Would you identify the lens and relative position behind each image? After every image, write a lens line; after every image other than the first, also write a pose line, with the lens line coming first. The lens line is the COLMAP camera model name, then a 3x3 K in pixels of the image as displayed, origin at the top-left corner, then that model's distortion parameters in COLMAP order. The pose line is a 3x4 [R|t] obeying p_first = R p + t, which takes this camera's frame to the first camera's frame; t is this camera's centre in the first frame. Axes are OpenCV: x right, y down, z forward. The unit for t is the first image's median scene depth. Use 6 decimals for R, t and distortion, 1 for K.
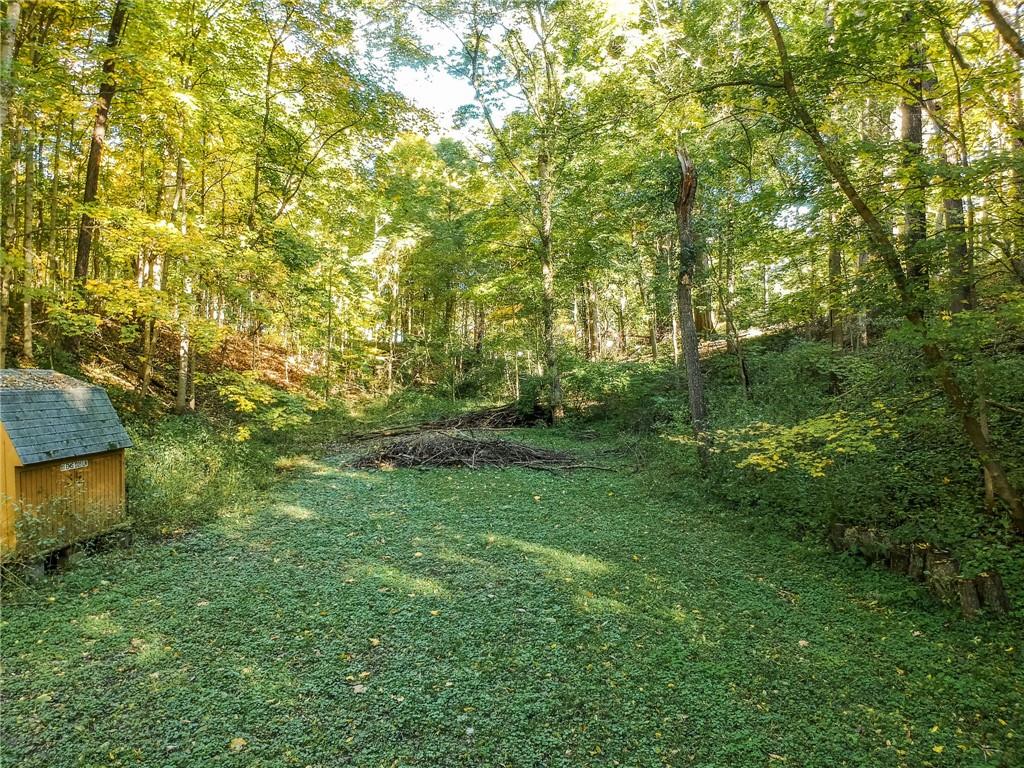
lens RADIAL K [[750.8, 0, 512.0], [0, 750.8, 384.0], [0, 0, 1]] dist [0.131654, -0.260795]
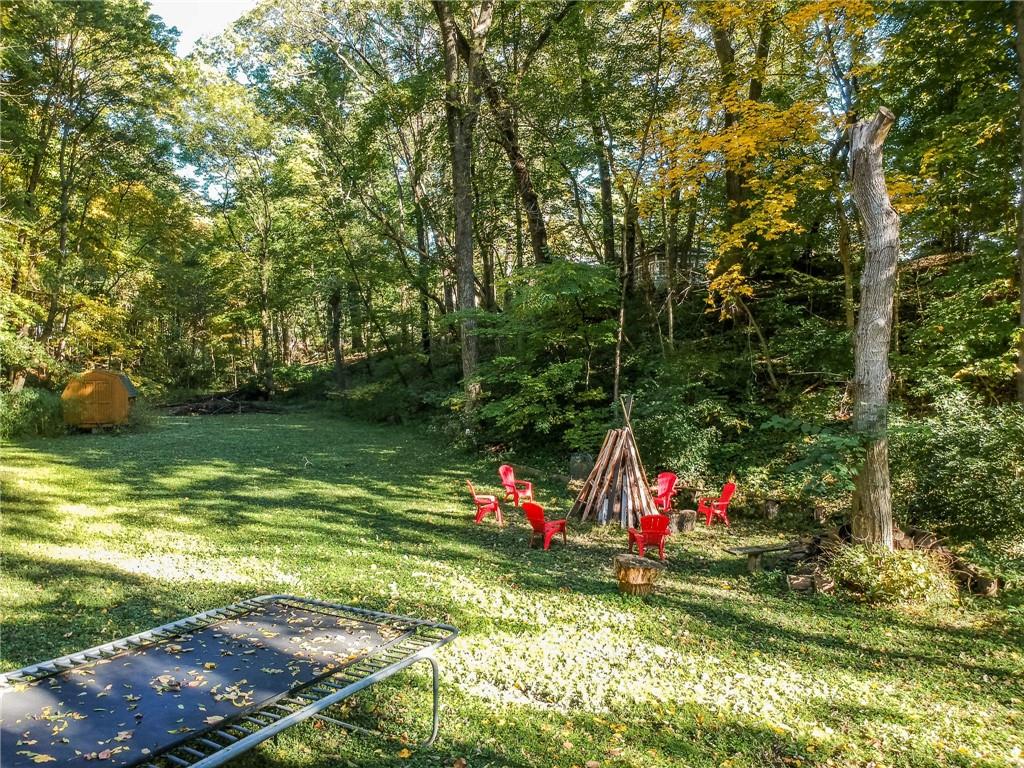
lens RADIAL K [[750.8, 0, 512.0], [0, 750.8, 384.0], [0, 0, 1]] dist [0.131654, -0.260795]
pose [[0.912443, -0.002471, 0.409196, -0.161539], [0.000976, 0.999992, 0.003861, 0.011855], [-0.409203, -0.003124, 0.912438, -0.925131]]
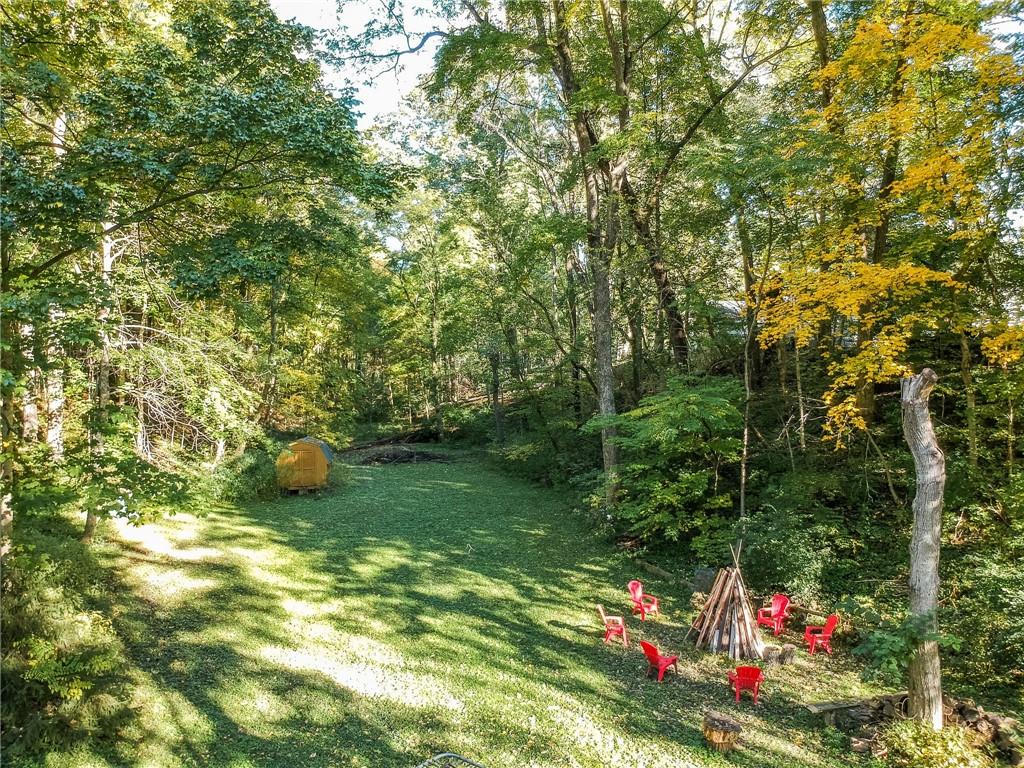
lens RADIAL K [[760.0, 0, 512.0], [0, 760.0, 384.0], [0, 0, 1]] dist [0.030174, -0.088633]
pose [[0.978051, -0.007343, 0.208238, -0.176261], [0.006455, 0.999967, 0.004946, -0.108471], [-0.208267, -0.003493, 0.978066, -1.040169]]
